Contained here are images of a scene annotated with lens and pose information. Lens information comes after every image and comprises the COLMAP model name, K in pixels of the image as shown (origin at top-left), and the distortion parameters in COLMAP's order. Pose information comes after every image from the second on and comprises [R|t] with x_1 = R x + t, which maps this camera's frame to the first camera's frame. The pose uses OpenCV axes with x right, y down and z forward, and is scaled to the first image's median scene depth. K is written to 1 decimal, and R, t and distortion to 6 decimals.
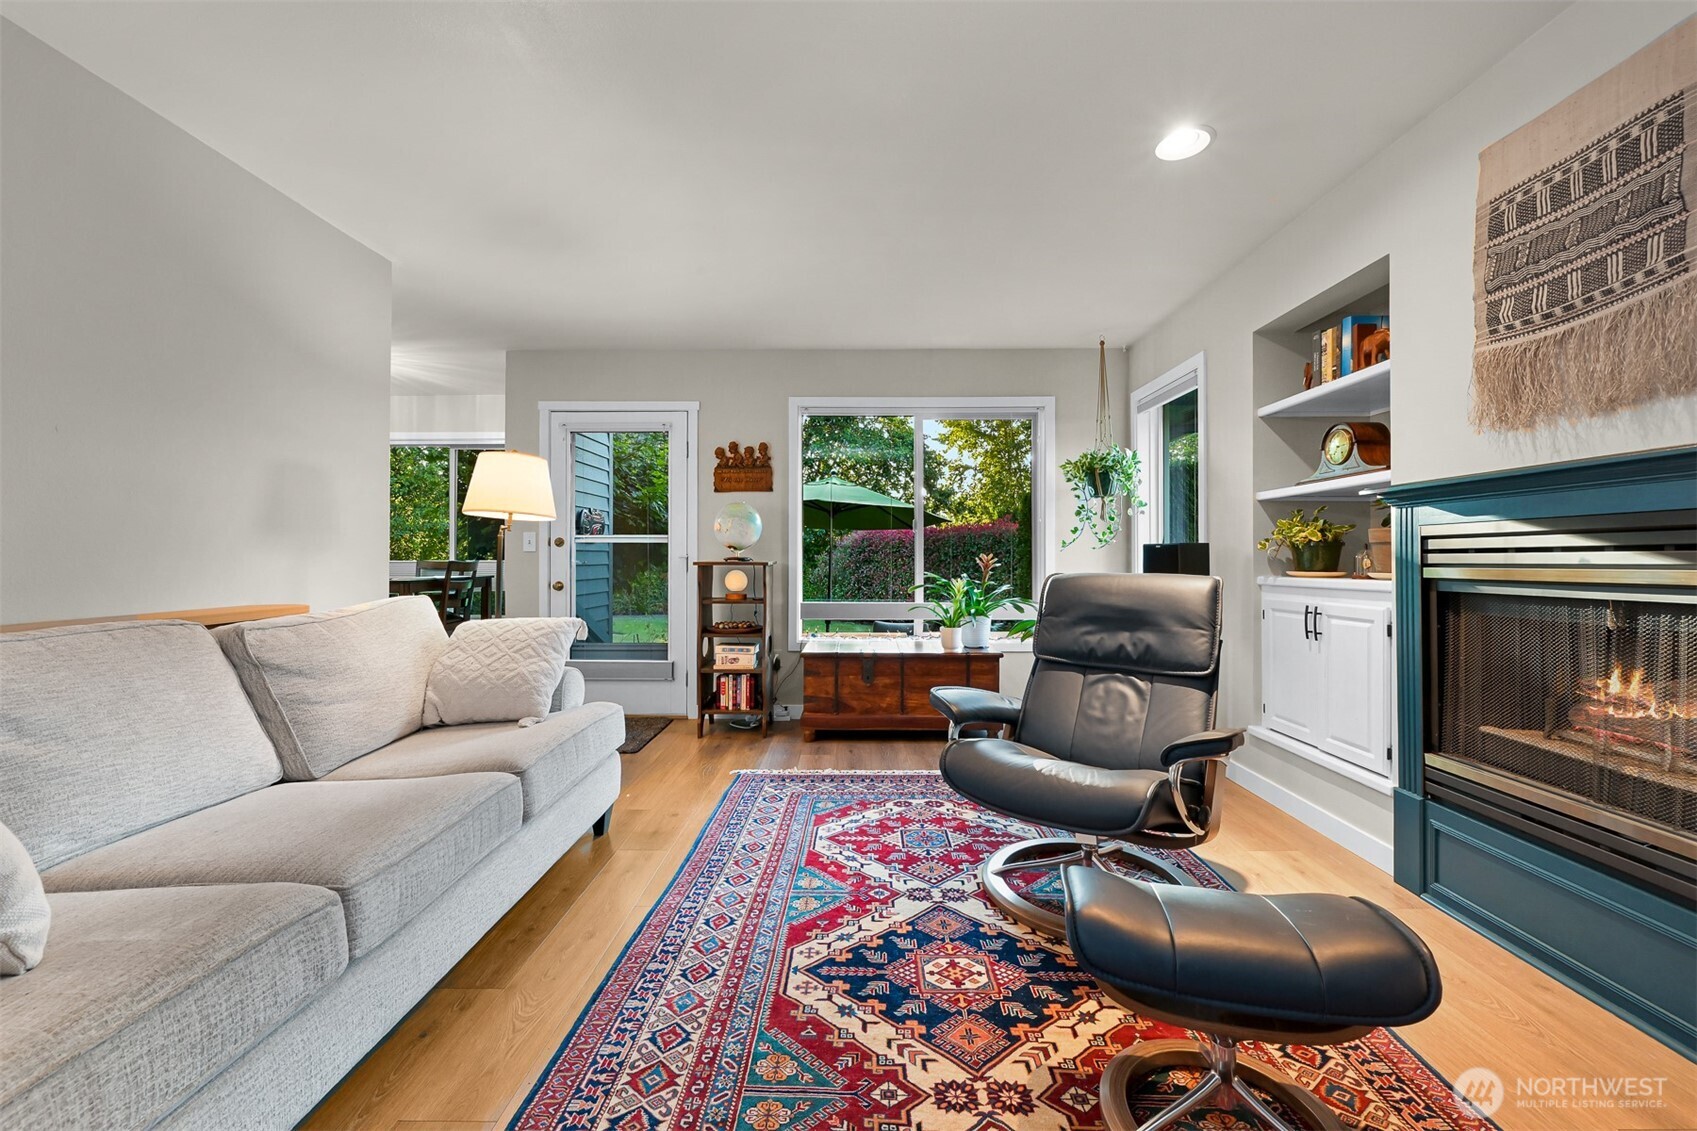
lens RADIAL K [[666.9, 0, 842.3], [0, 666.9, 552.6], [0, 0, 1]] dist [-0.003428, 0.000791]
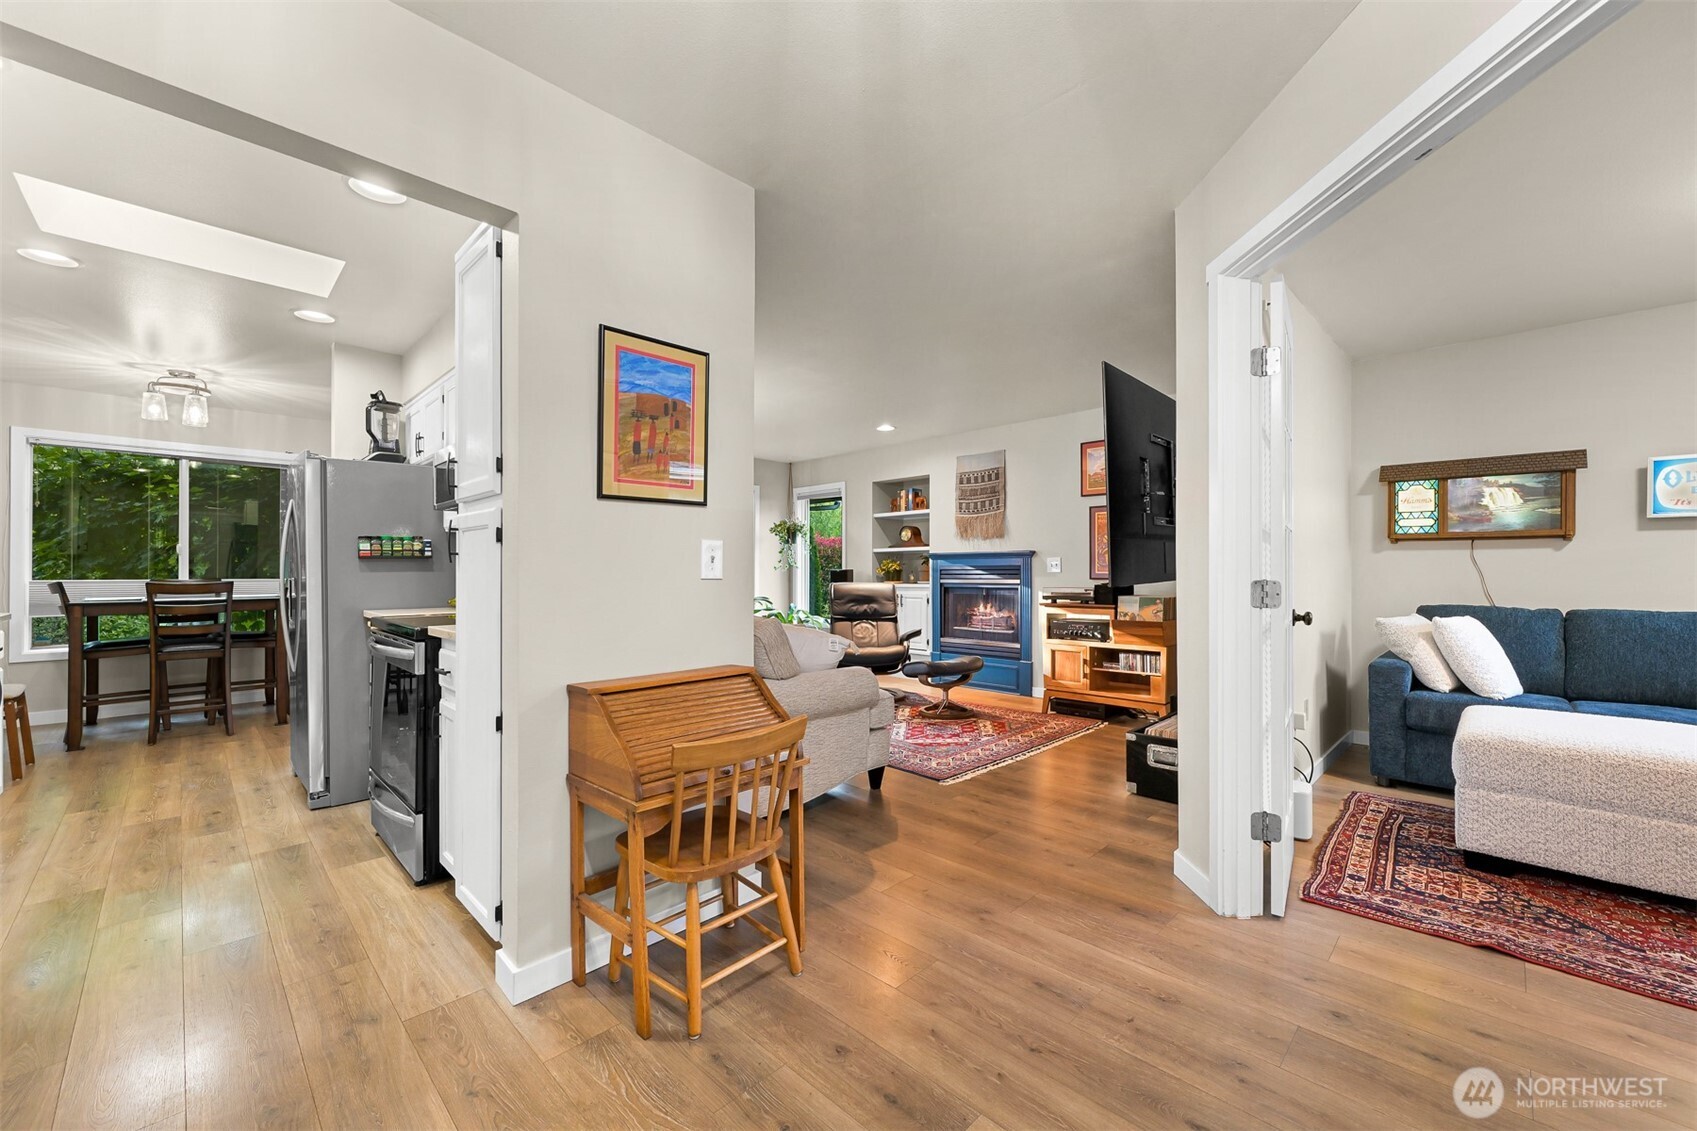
lens RADIAL K [[666.9, 0, 850.2], [0, 666.9, 572.9], [0, 0, 1]] dist [-0.003428, 0.000791]
pose [[0.689003, 0.000947, 0.724758, -1.946334], [-0.006434, 0.999968, 0.004810, -0.025144], [-0.724730, -0.007977, 0.688987, -0.984955]]
